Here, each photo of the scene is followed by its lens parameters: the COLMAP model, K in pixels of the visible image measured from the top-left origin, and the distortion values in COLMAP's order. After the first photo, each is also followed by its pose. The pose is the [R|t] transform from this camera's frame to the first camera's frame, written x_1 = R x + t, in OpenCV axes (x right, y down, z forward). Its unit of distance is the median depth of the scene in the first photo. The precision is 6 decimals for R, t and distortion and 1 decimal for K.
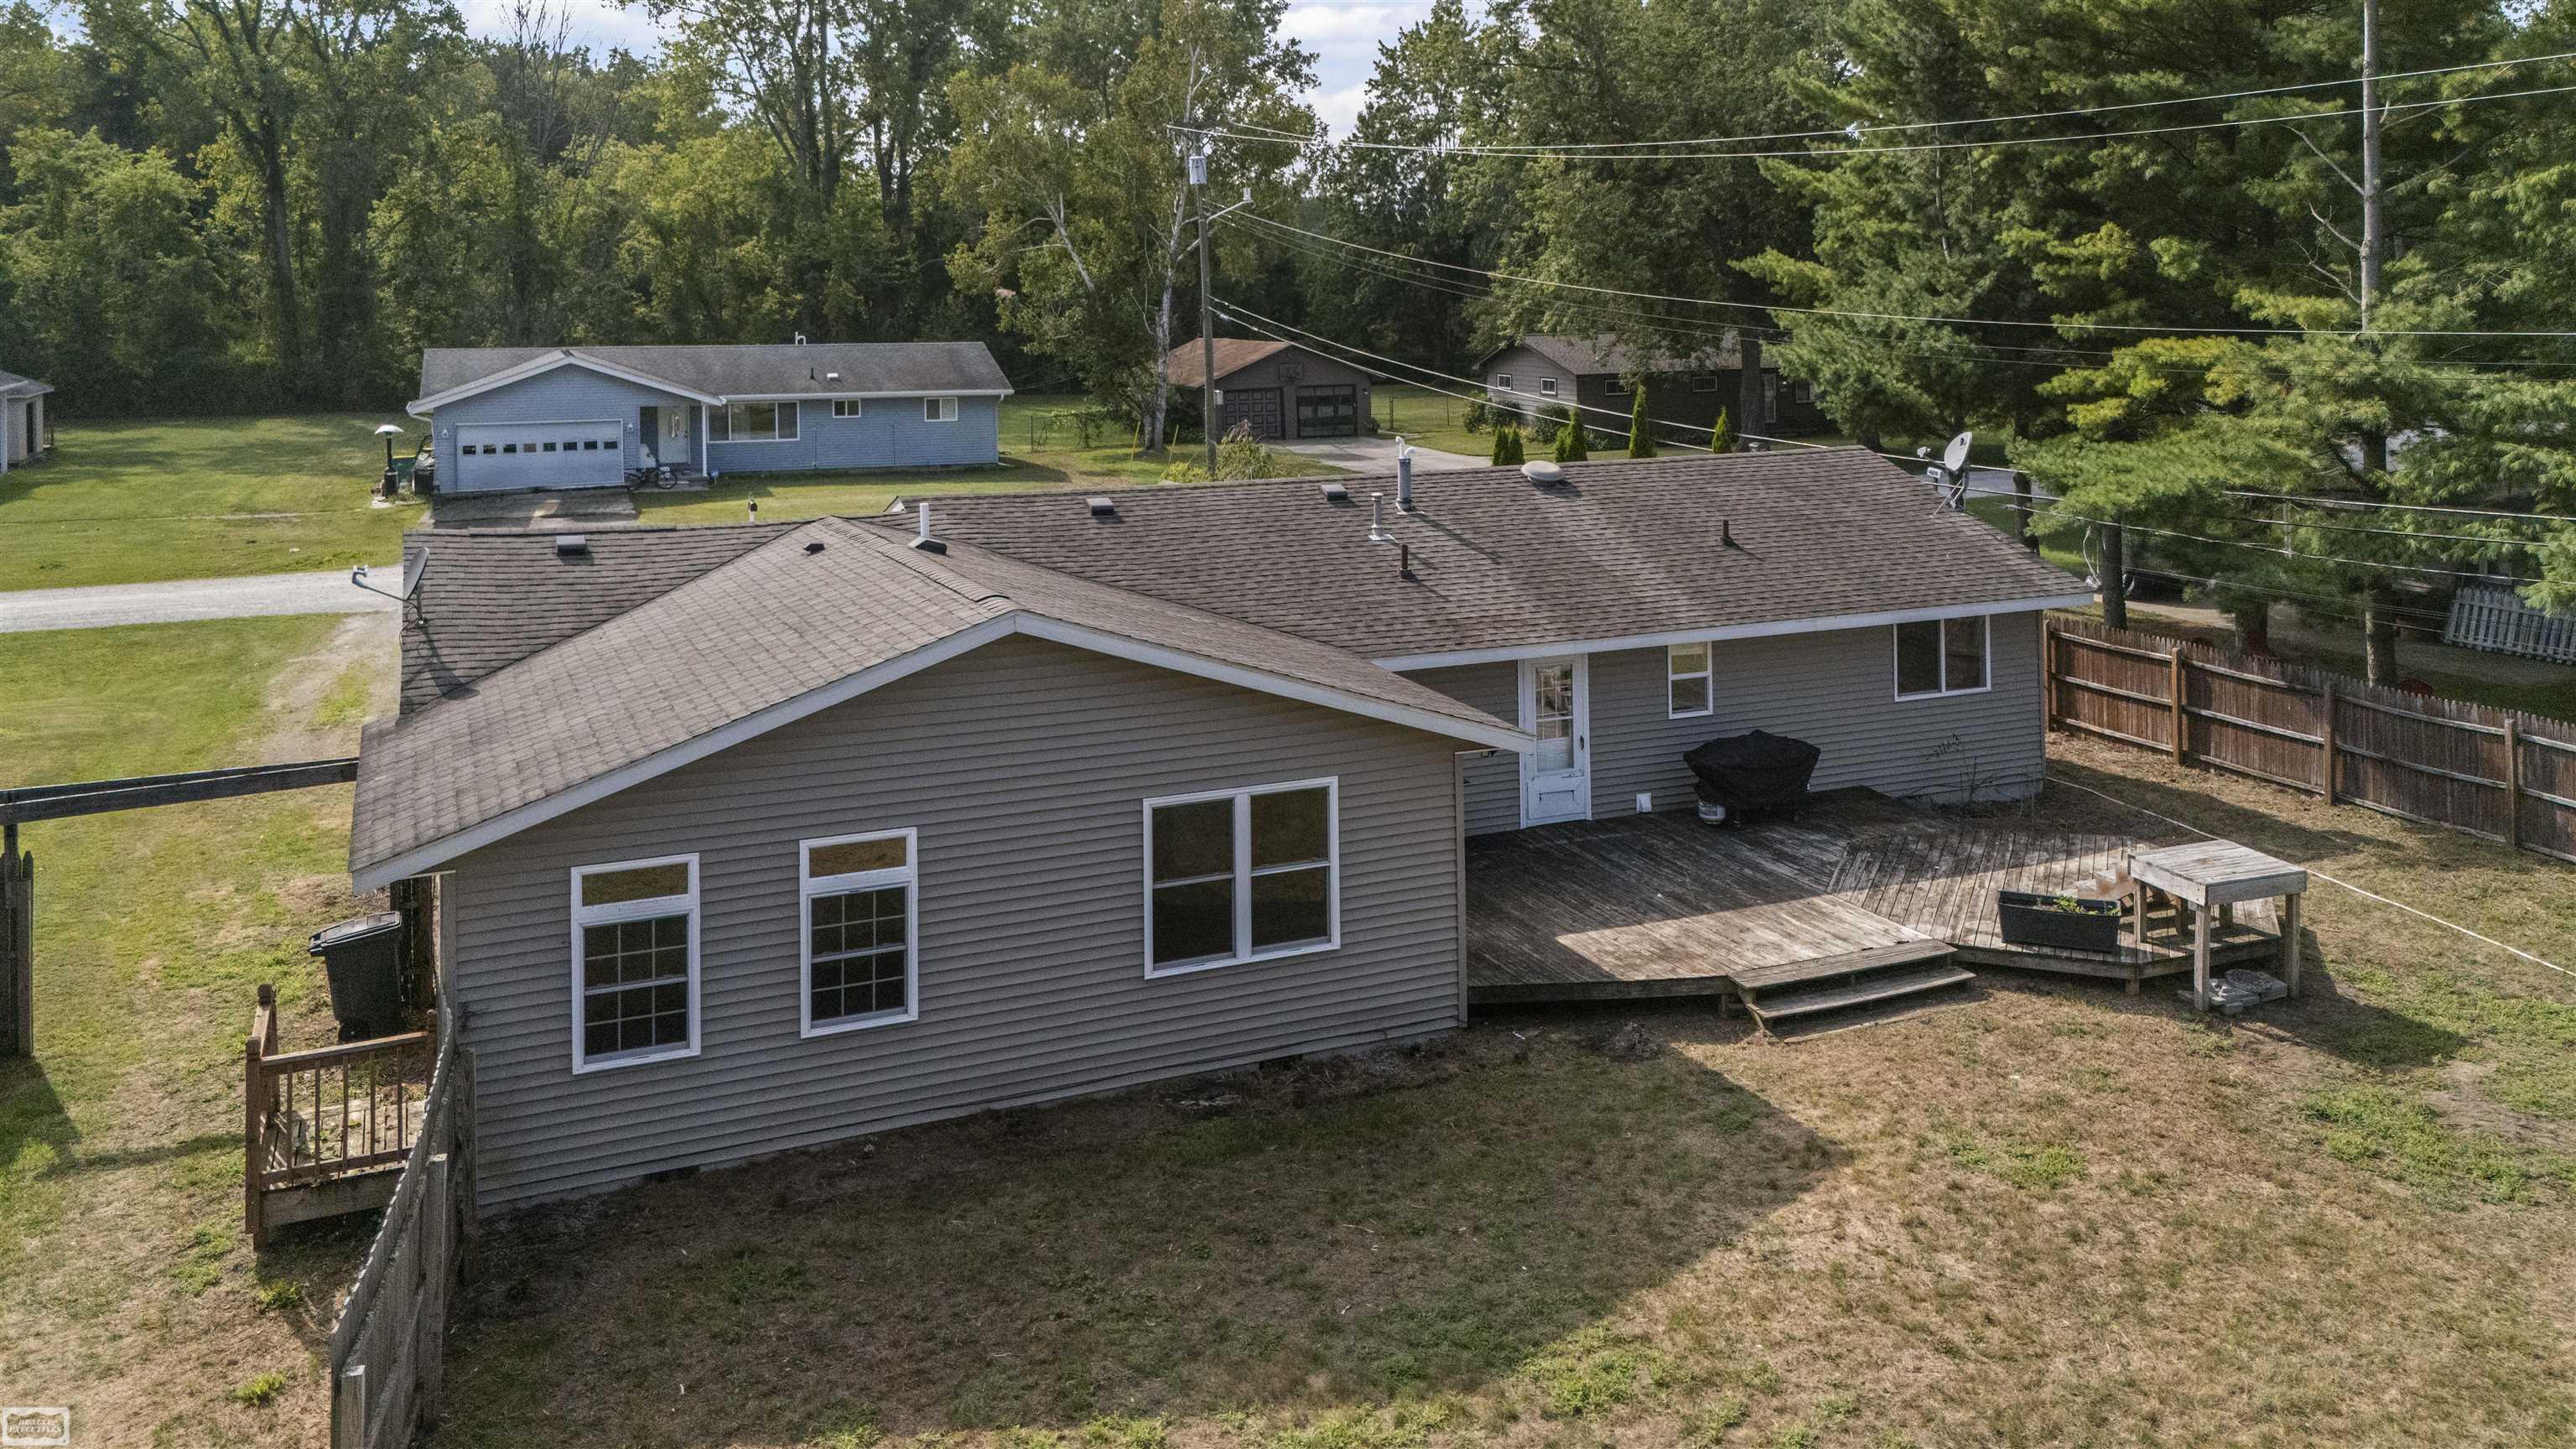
lens RADIAL K [[1802.7, 0, 1286.6], [0, 1802.7, 436.3], [0, 0, 1]] dist [0.015947, -0.003776]
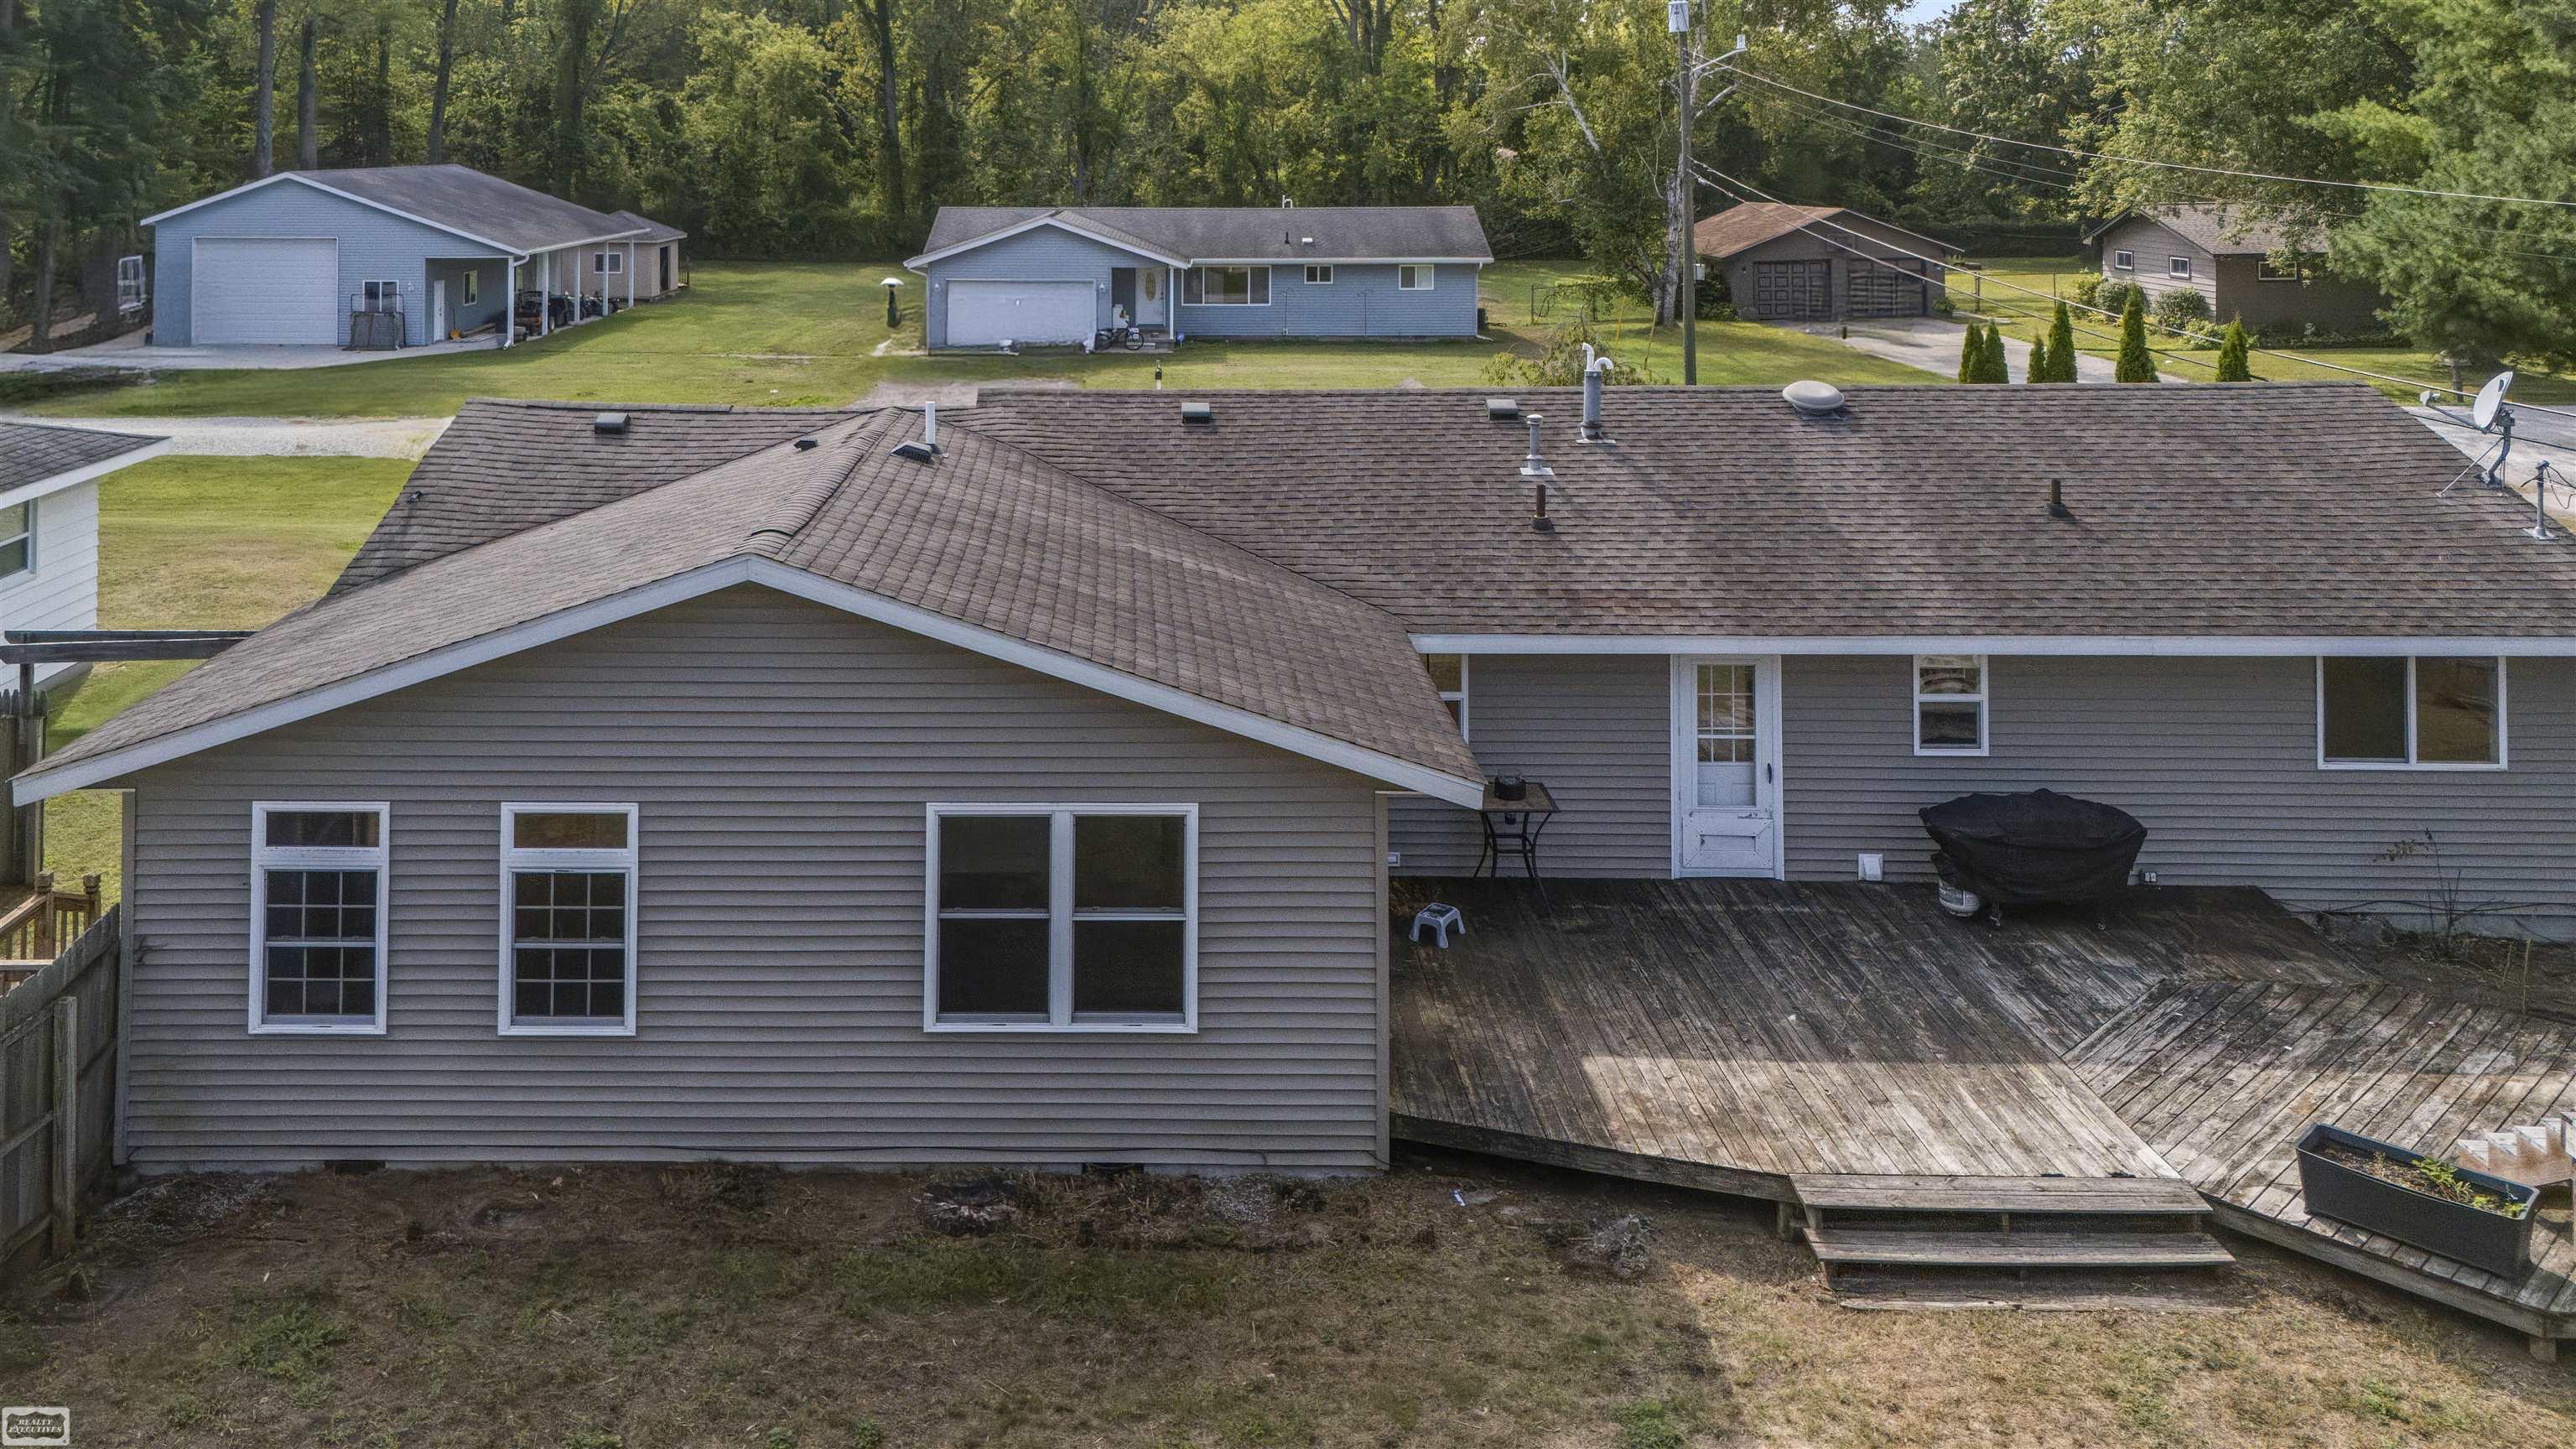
lens RADIAL K [[1837.6, 0, 1169.1], [0, 1837.6, 284.5], [0, 0, 1]] dist [0.006219, 0.001948]
pose [[0.915405, 0.031276, -0.401317, 0.233945], [-0.034586, 0.999401, -0.001005, -0.019545], [0.401045, 0.014800, 0.915939, 0.214935]]
